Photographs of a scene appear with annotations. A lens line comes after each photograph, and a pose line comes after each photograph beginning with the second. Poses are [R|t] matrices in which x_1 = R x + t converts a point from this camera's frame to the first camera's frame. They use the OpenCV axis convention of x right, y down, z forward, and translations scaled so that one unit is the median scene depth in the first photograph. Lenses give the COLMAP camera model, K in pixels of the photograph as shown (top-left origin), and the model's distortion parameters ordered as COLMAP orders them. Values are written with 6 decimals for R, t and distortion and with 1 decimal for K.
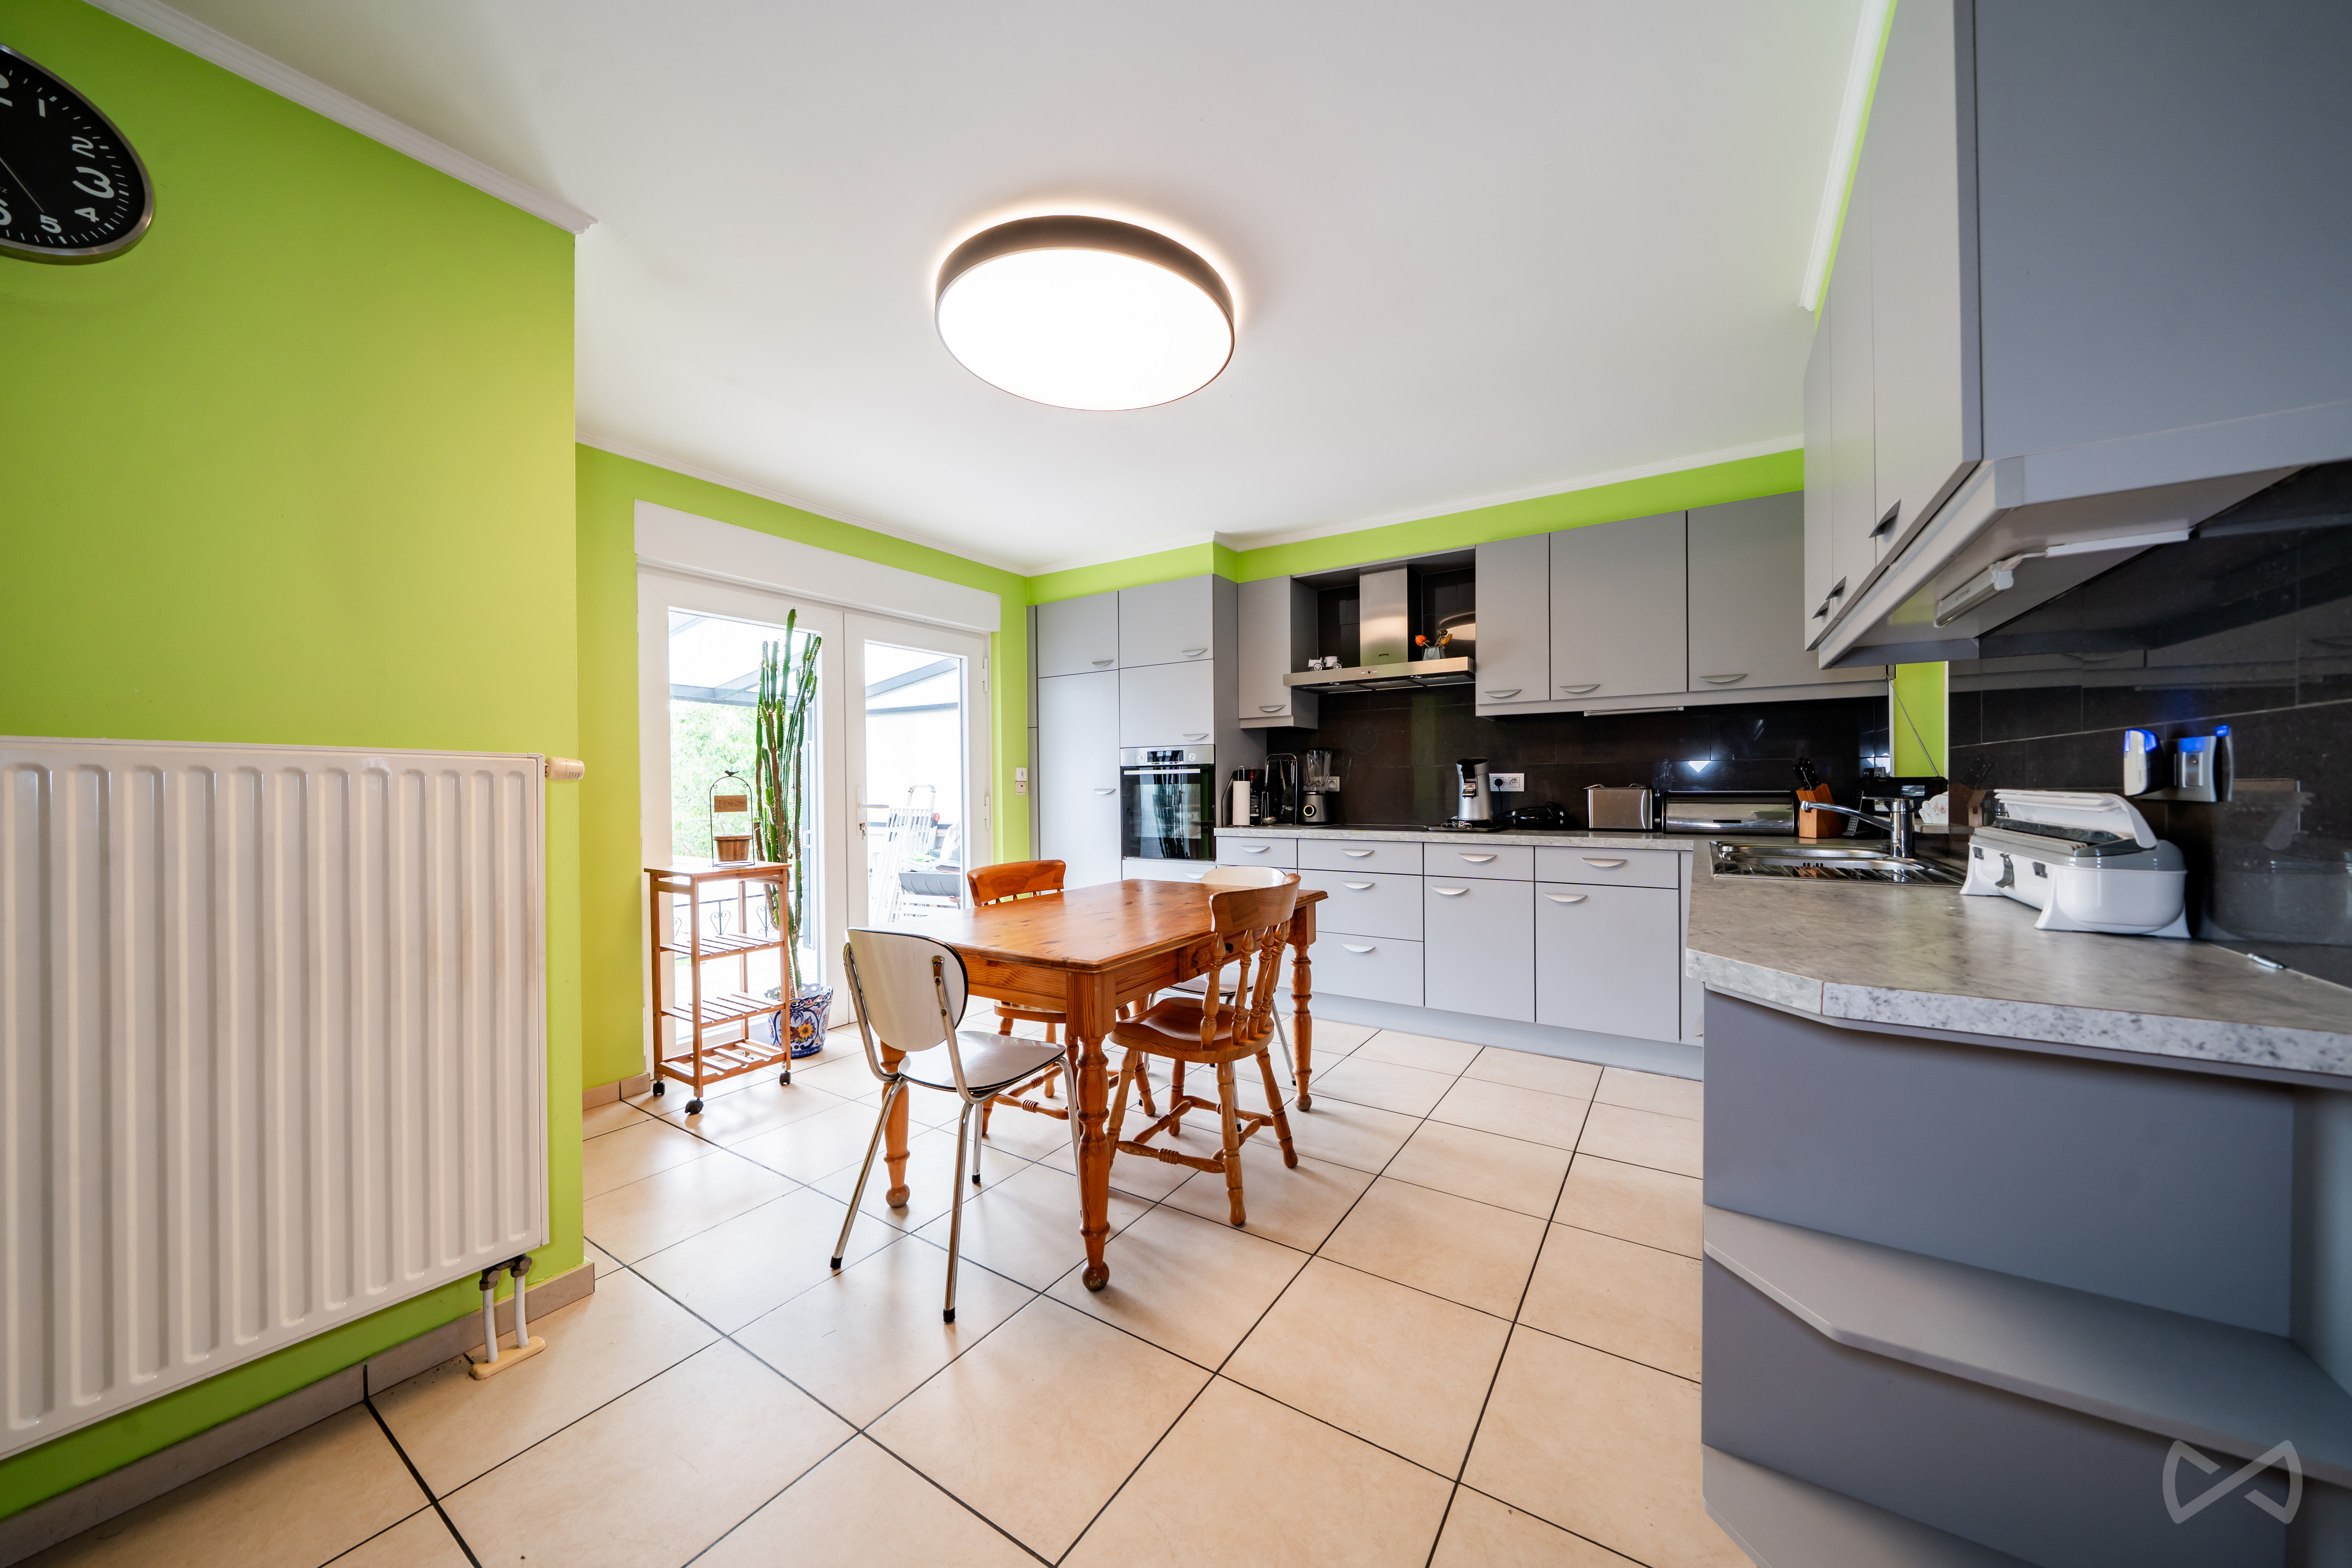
lens RADIAL K [[793.0, 0, 1190.3], [0, 793.0, 788.2], [0, 0, 1]] dist [-0.009681, 0.000529]
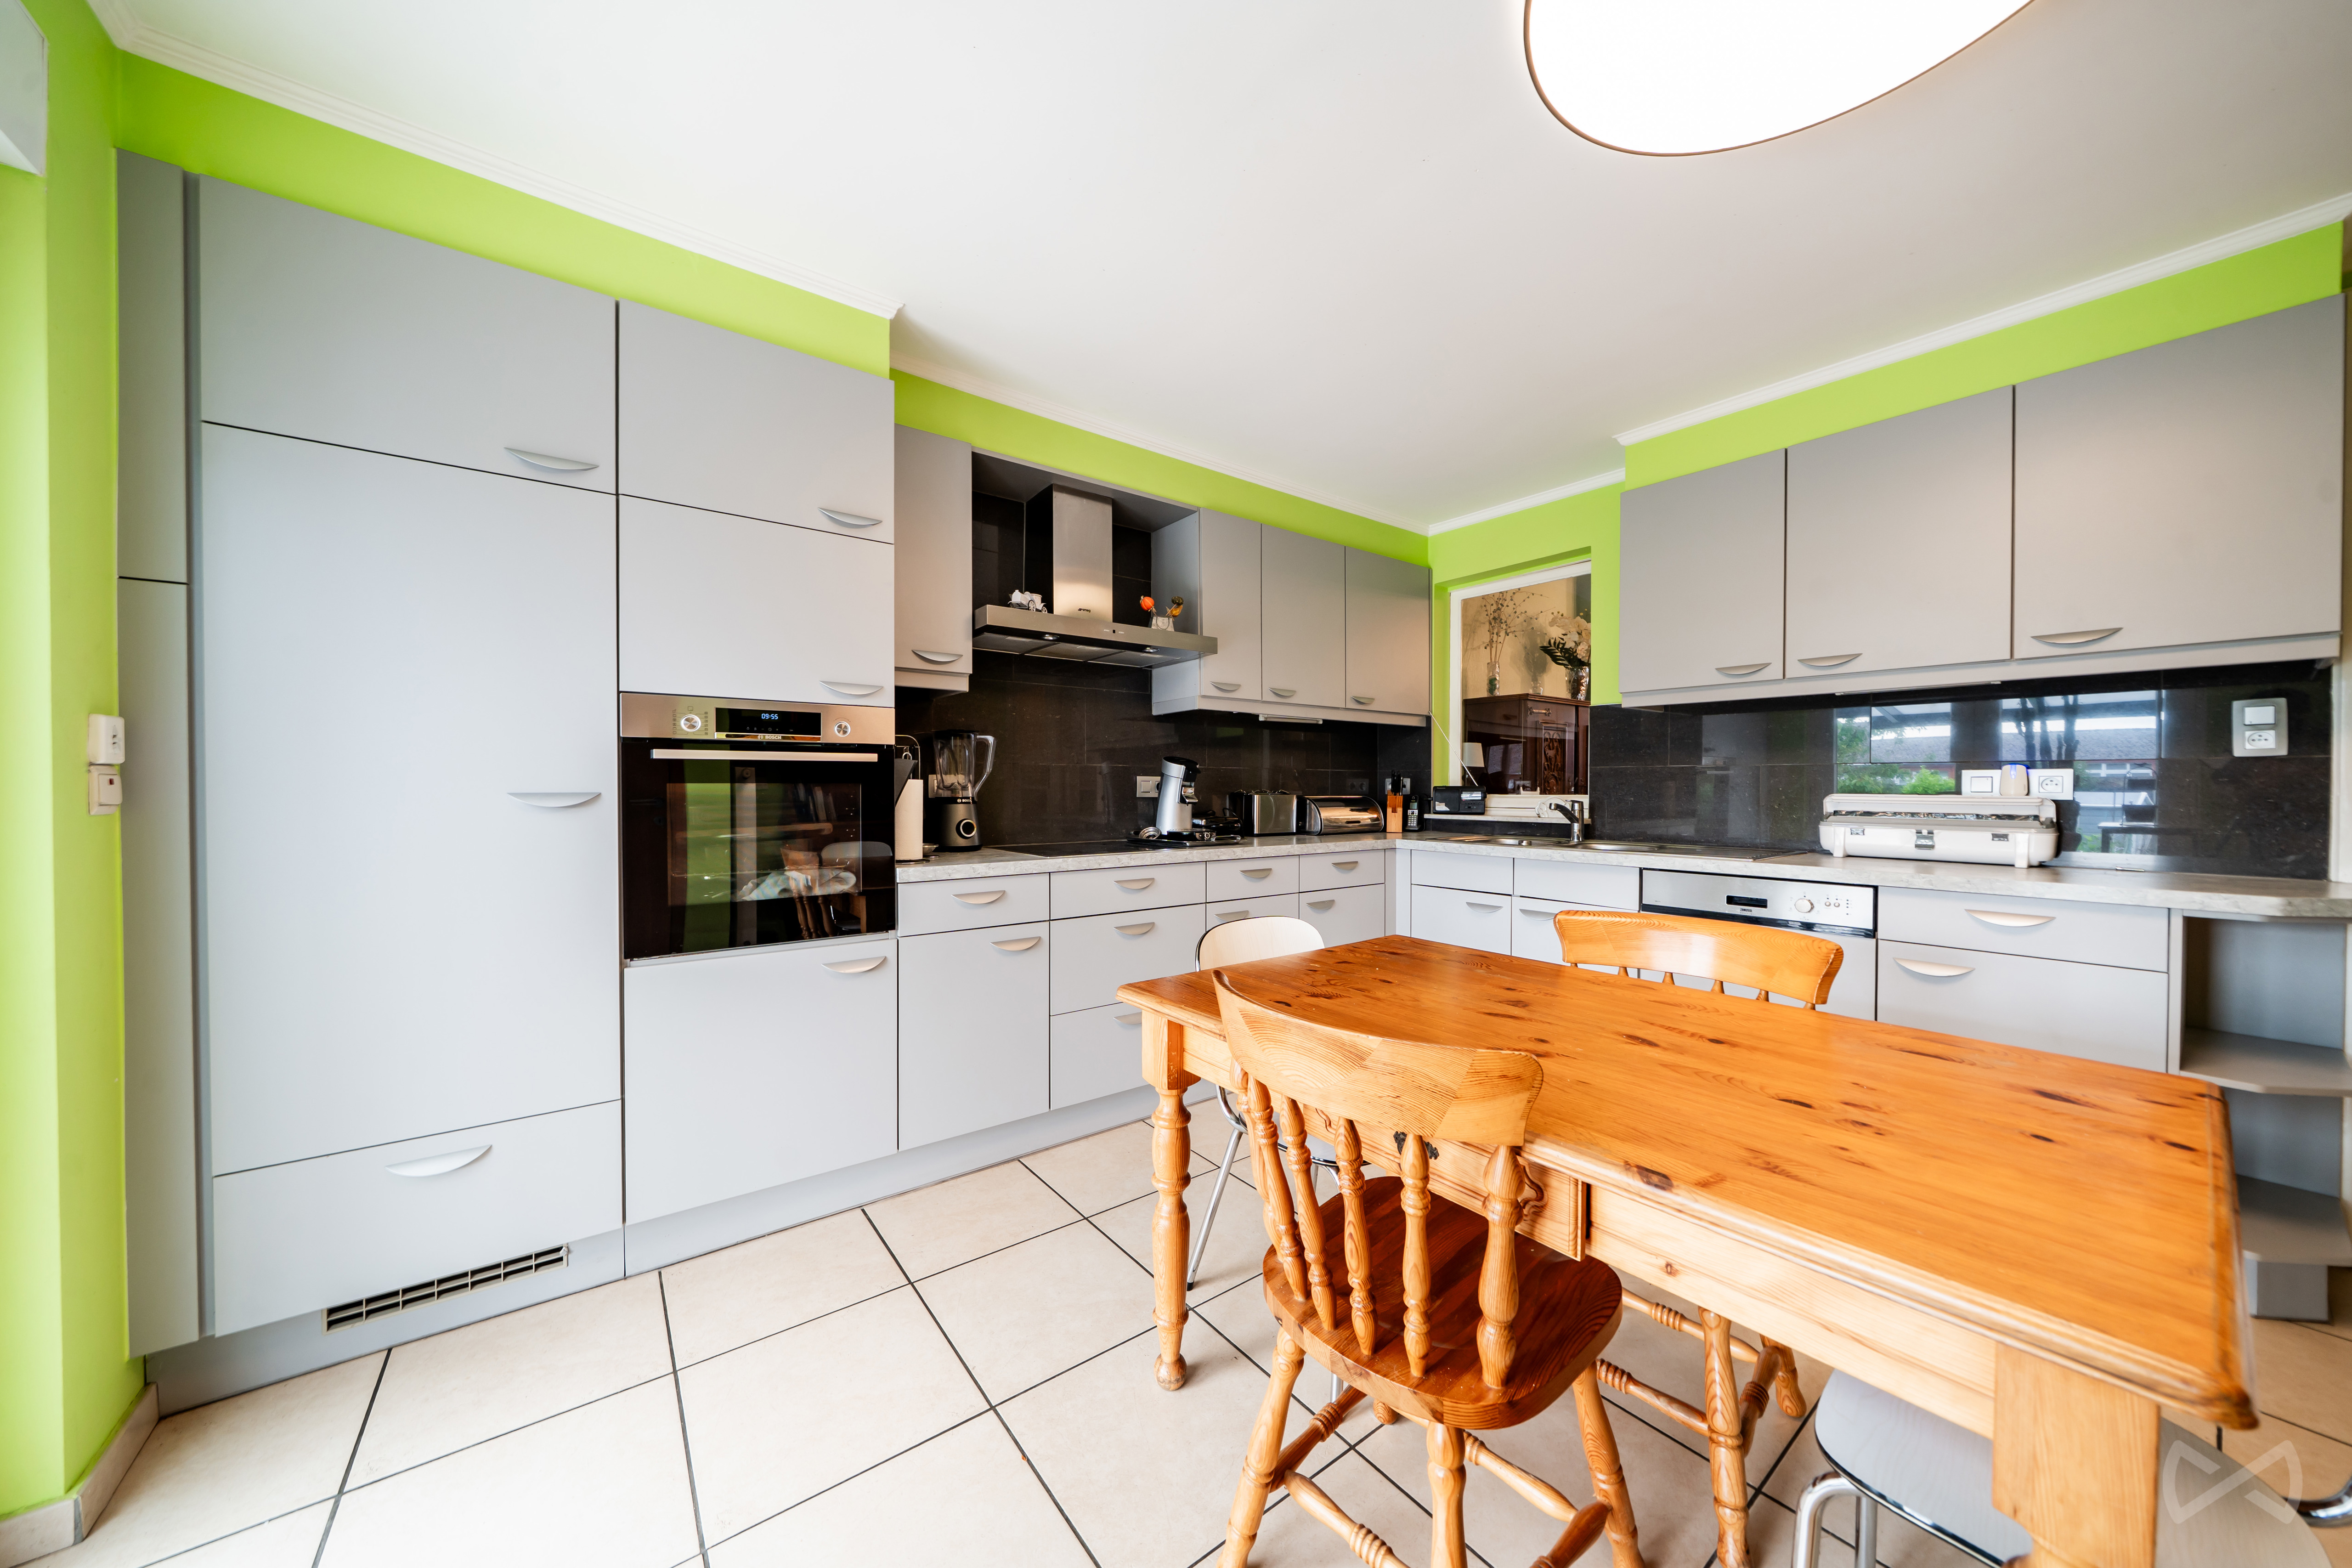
lens RADIAL K [[793.0, 0, 1180.8], [0, 793.0, 793.5], [0, 0, 1]] dist [-0.009681, 0.000529]
pose [[0.348392, 0.002607, 0.937345, -0.525954], [-0.000346, 0.999996, -0.002653, 0.002921], [-0.937349, 0.000601, 0.348392, 0.857109]]
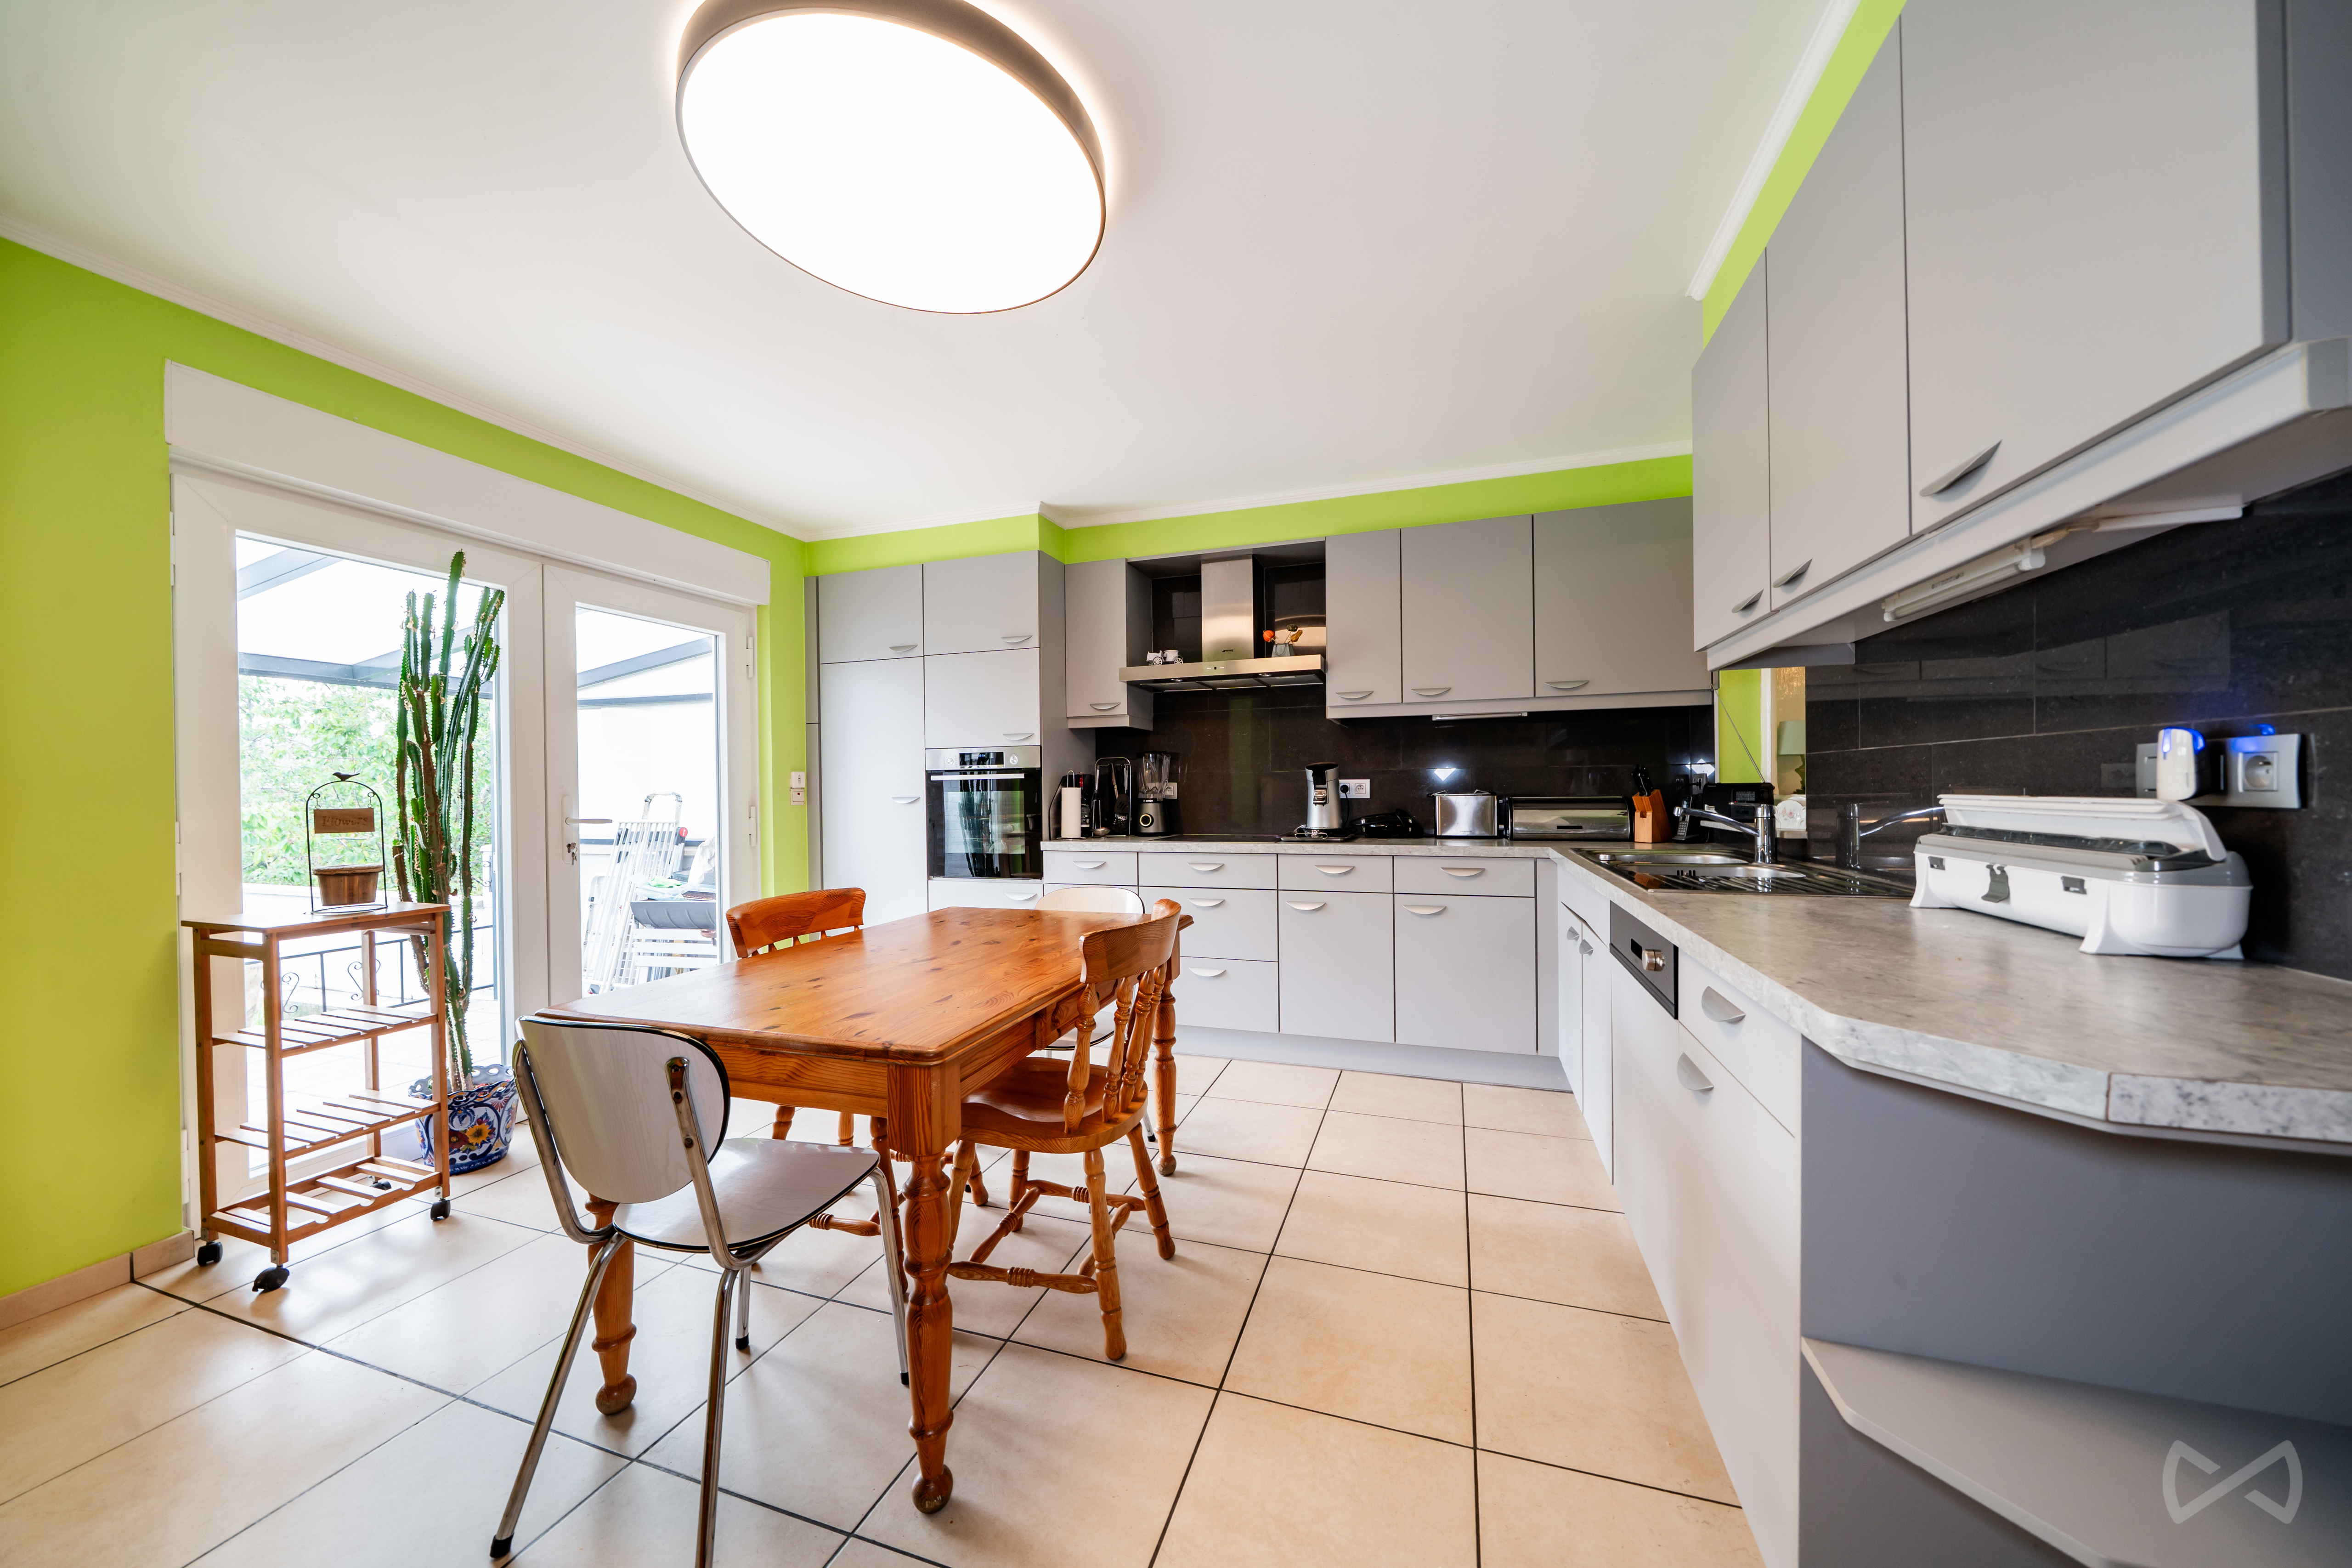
lens RADIAL K [[793.0, 0, 1187.8], [0, 793.0, 793.0], [0, 0, 1]] dist [-0.009681, 0.000529]
pose [[0.967337, -0.002327, 0.253483, -0.045427], [0.003054, 0.999992, -0.002476, -0.000614], [-0.253476, 0.003169, 0.967337, 0.155773]]
